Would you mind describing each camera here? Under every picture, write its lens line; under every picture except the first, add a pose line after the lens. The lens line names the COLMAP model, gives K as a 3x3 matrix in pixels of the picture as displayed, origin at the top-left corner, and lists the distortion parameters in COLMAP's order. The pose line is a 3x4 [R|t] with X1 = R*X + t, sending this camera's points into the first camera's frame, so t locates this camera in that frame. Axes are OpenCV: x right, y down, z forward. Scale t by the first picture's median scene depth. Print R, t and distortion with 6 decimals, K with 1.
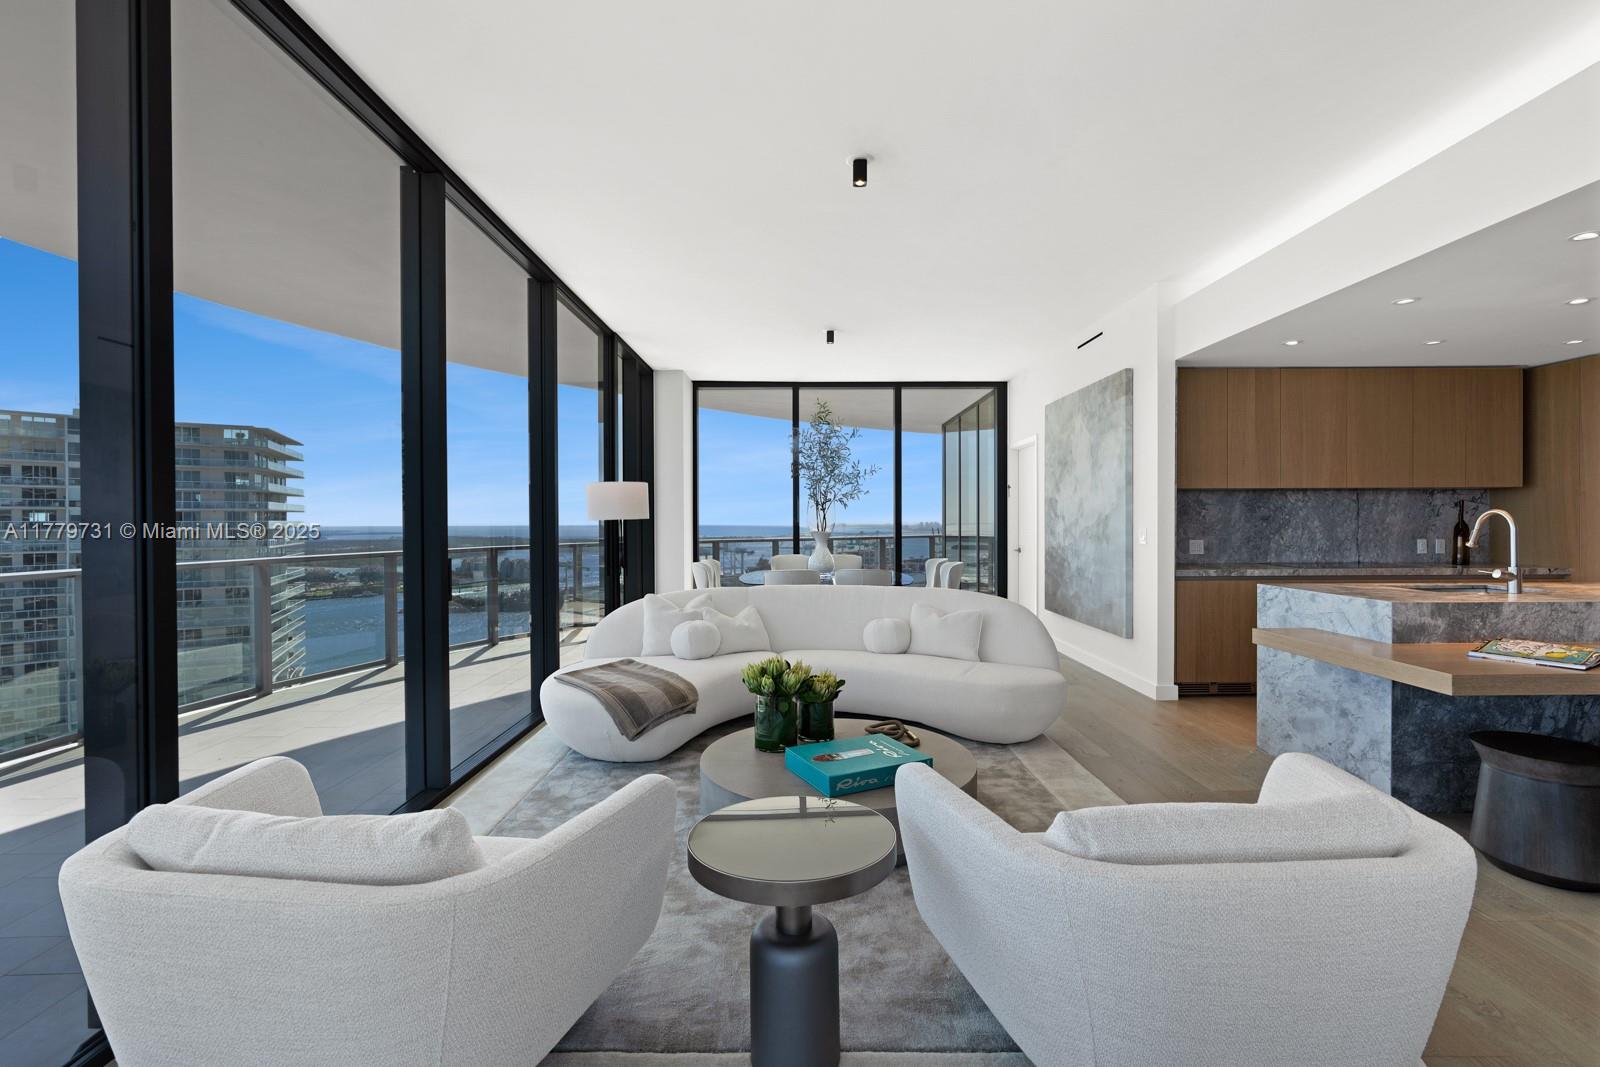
lens RADIAL K [[722.3, 0, 798.2], [0, 722.3, 530.6], [0, 0, 1]] dist [-0.010212, 0.005844]
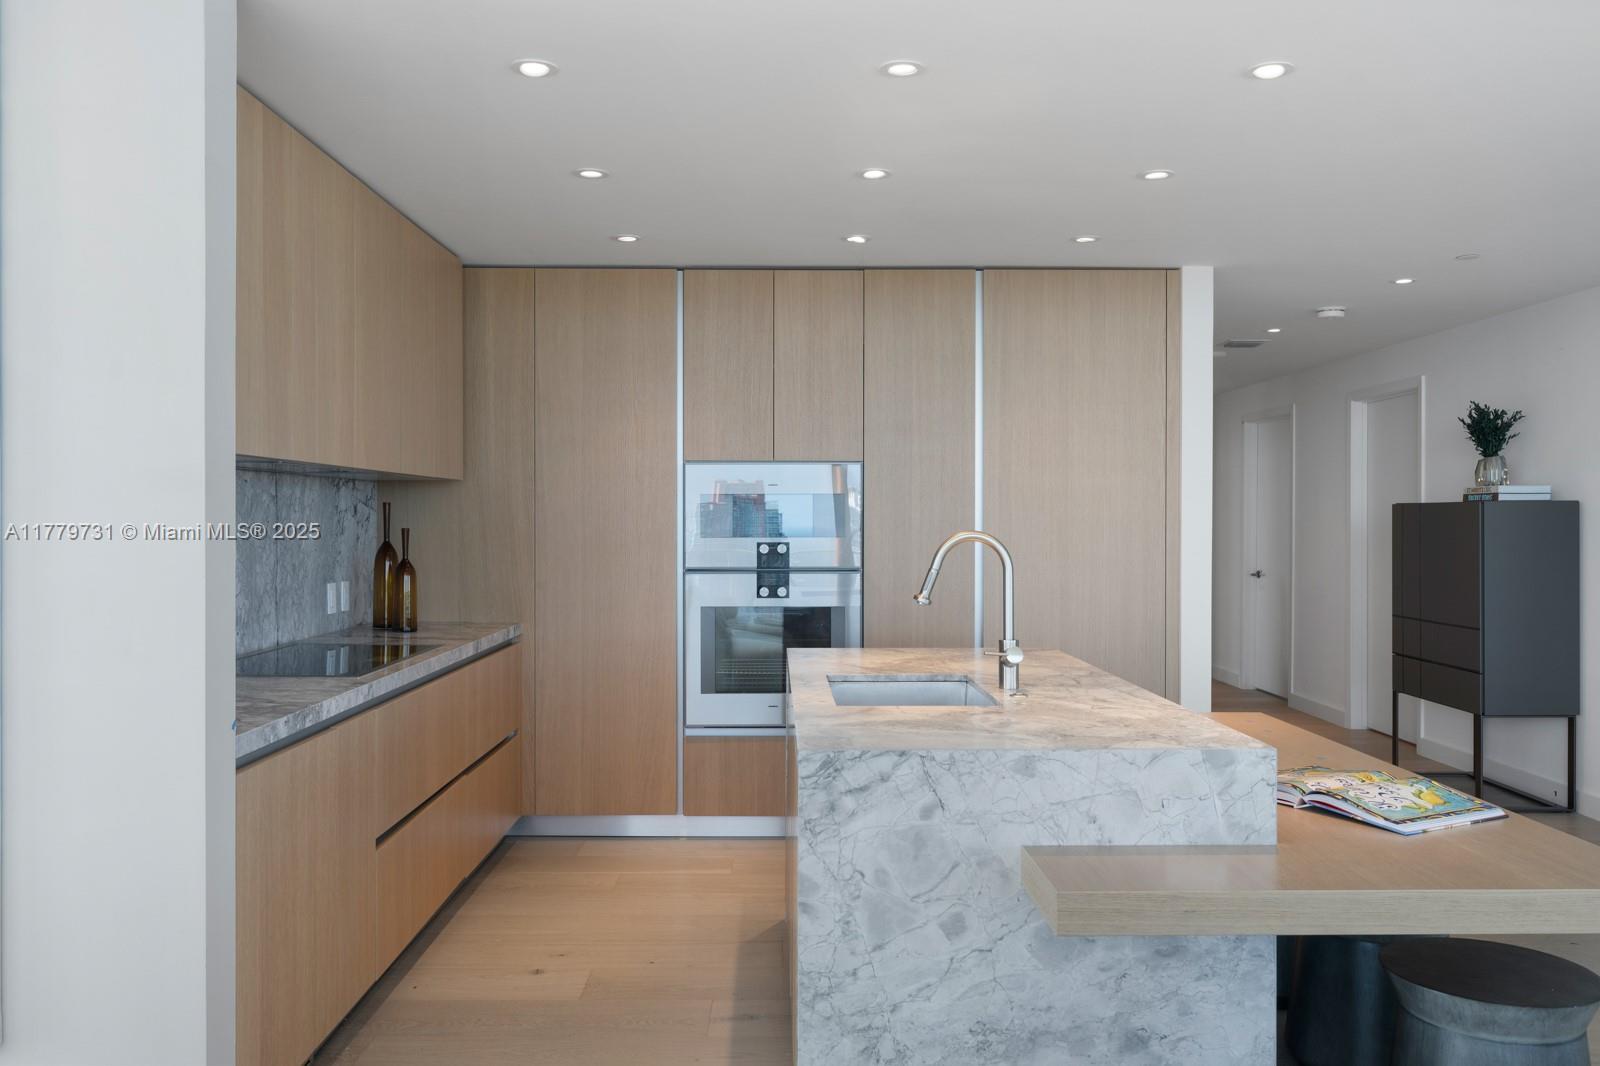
lens RADIAL K [[1302.1, 0, 800.0], [0, 1302.1, 533.0], [0, 0, 1]] dist [-0.001292, -0.000463]
pose [[-0.012704, -0.005747, 0.999903, 0.021463], [0.011111, 0.999921, 0.005889, -0.022605], [-0.999858, 0.011185, -0.012639, 0.736214]]
